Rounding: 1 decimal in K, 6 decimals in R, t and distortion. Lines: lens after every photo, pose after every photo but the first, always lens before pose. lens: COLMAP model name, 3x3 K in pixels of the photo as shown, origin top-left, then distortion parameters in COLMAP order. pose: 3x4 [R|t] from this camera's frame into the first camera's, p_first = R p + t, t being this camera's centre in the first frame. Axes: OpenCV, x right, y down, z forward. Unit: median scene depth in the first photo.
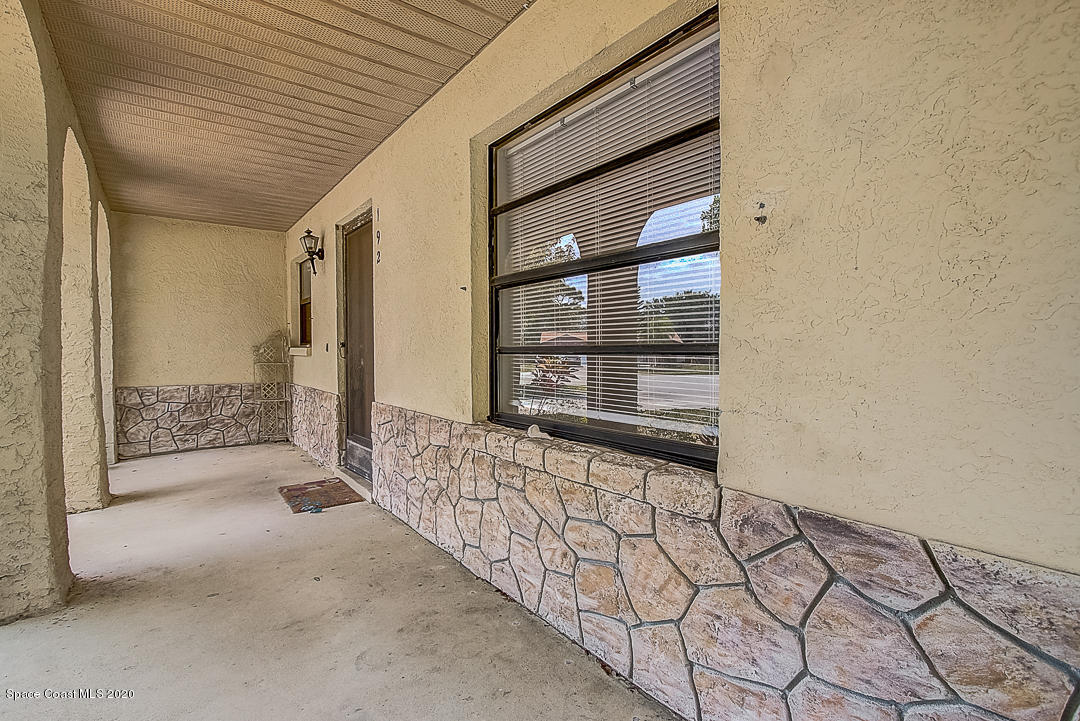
lens RADIAL K [[518.1, 0, 539.7], [0, 518.1, 362.1], [0, 0, 1]] dist [-0.016908, 0.000015]
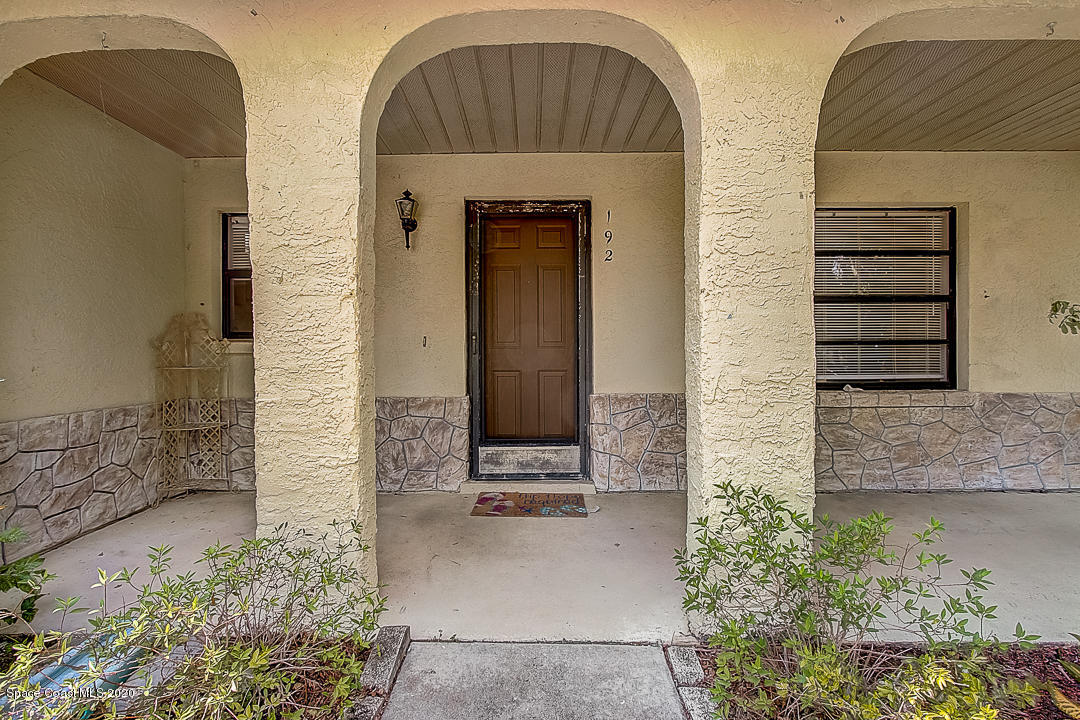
lens RADIAL K [[518.1, 0, 541.0], [0, 518.1, 353.3], [0, 0, 1]] dist [-0.016908, 0.000015]
pose [[0.592103, -0.008983, 0.805812, -0.824927], [0.024763, 0.999668, -0.007051, 0.000401], [-0.805482, 0.024129, 0.592129, 0.323465]]
